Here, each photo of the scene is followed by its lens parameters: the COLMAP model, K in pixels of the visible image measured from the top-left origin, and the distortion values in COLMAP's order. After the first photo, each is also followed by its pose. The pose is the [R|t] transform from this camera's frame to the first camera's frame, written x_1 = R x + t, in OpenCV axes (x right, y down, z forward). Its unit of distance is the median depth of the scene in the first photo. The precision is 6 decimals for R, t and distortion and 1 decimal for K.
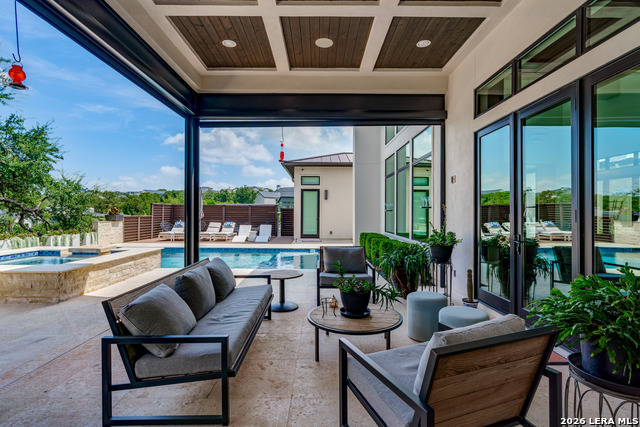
lens RADIAL K [[320.3, 0, 317.1], [0, 320.3, 214.8], [0, 0, 1]] dist [-0.000534, -0.000410]
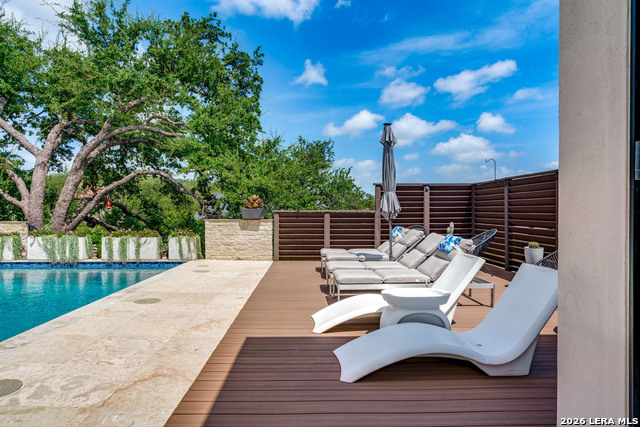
lens RADIAL K [[380.5, 0, 316.6], [0, 380.5, 211.4], [0, 0, 1]] dist [0.011004, 0.004178]
pose [[0.011083, 0.000565, -0.999938, 0.012238], [-0.004293, 0.999991, 0.000517, 0.005911], [0.999929, 0.004287, 0.011085, 1.343466]]
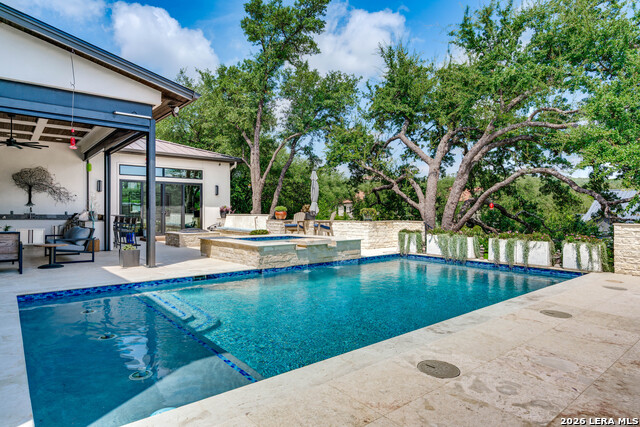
lens RADIAL K [[380.5, 0, 316.7], [0, 380.5, 215.7], [0, 0, 1]] dist [0.011004, 0.004178]
pose [[-0.761728, 0.002793, -0.647891, 0.011355], [-0.007844, 0.999878, 0.013532, 0.006341], [0.647849, 0.015390, -0.761613, 1.285828]]
